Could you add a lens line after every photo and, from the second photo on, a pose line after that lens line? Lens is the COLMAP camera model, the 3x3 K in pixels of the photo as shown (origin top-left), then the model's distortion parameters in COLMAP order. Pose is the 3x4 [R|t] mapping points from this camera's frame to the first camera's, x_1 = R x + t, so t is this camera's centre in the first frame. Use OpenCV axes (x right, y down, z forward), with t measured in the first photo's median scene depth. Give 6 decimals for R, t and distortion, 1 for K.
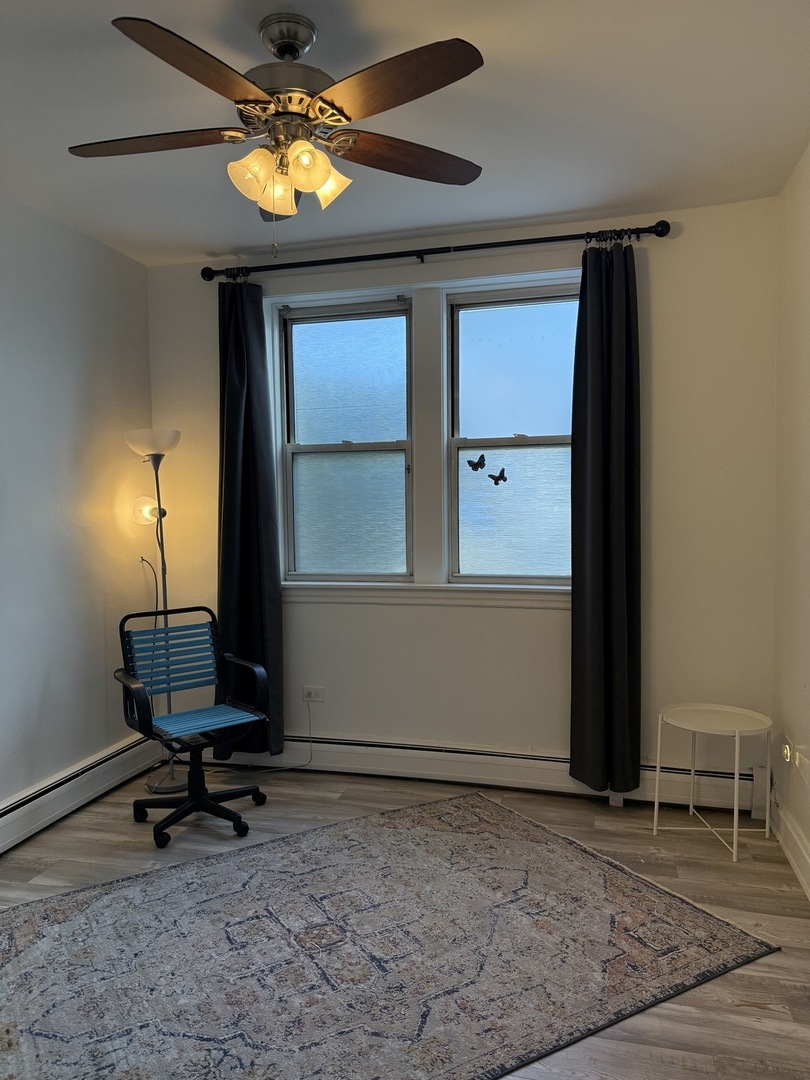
lens RADIAL K [[765.1, 0, 404.7], [0, 765.1, 542.7], [0, 0, 1]] dist [0.026025, -0.005985]
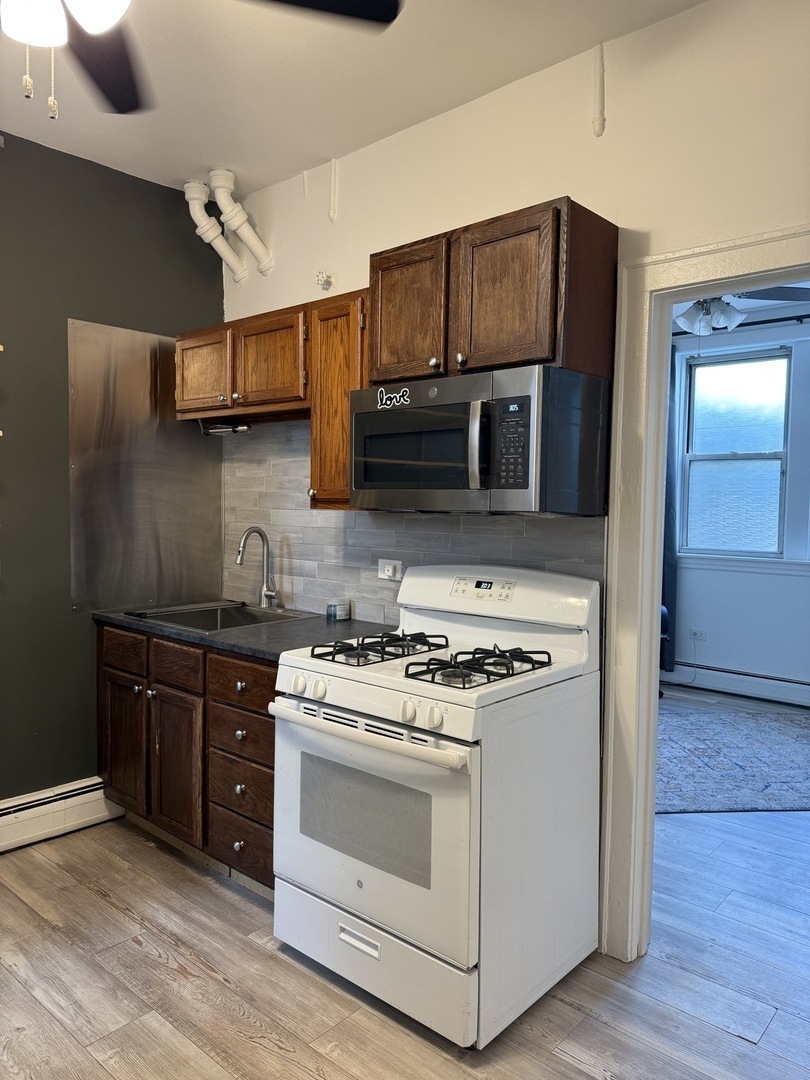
lens RADIAL K [[765.1, 0, 413.1], [0, 765.1, 535.8], [0, 0, 1]] dist [0.026025, -0.005985]
pose [[0.894587, 0.046630, -0.444454, 0.044264], [-0.043786, 0.998902, 0.016667, 0.027410], [0.444743, 0.004551, 0.895647, -0.729680]]
